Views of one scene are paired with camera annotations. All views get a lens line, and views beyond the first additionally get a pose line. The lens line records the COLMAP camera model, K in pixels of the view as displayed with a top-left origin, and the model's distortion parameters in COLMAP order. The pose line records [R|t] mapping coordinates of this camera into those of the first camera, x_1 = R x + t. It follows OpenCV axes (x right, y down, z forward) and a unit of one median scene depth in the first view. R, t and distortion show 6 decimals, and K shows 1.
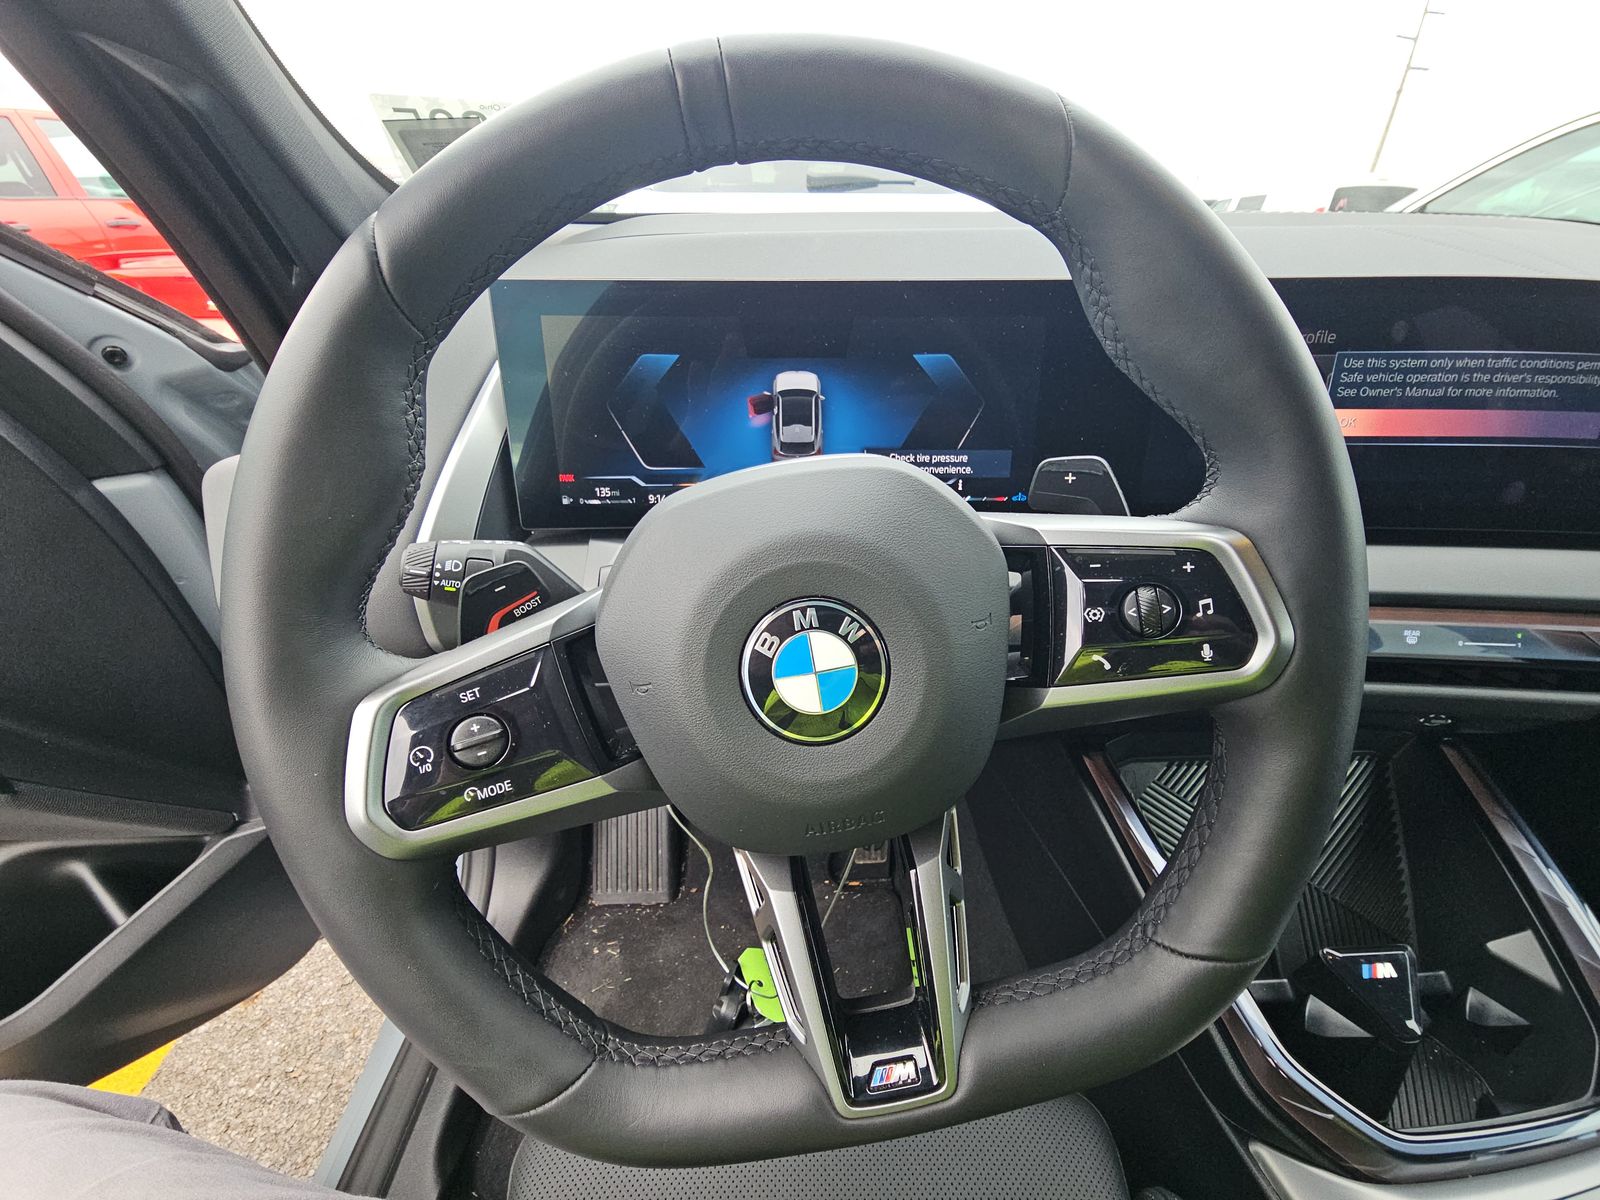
lens RADIAL K [[642.2, 0, 796.5], [0, 642.2, 598.2], [0, 0, 1]] dist [0.002259, -0.003922]
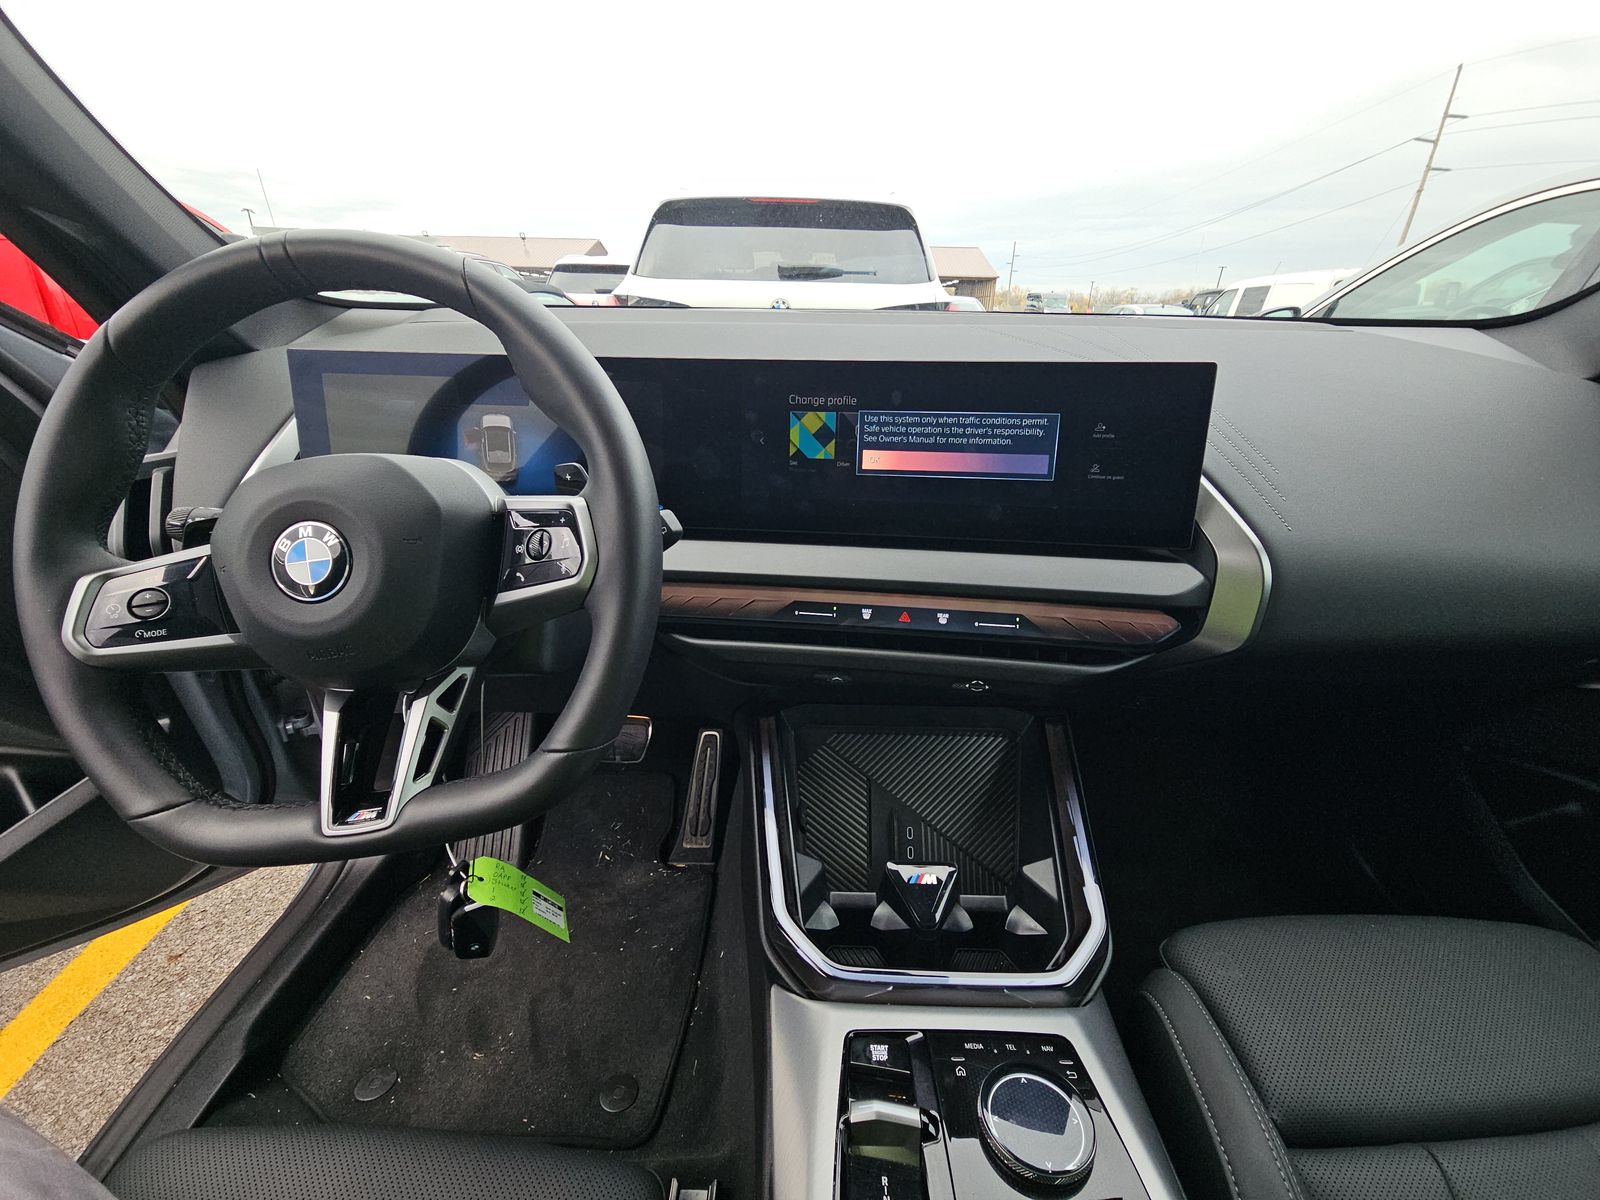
lens RADIAL K [[642.2, 0, 800.4], [0, 642.2, 601.8], [0, 0, 1]] dist [0.002259, -0.003922]
pose [[0.998216, 0.039829, -0.044476, 0.792137], [-0.043707, 0.994989, -0.089928, 0.174806], [0.040671, 0.091712, 0.994955, -0.391415]]
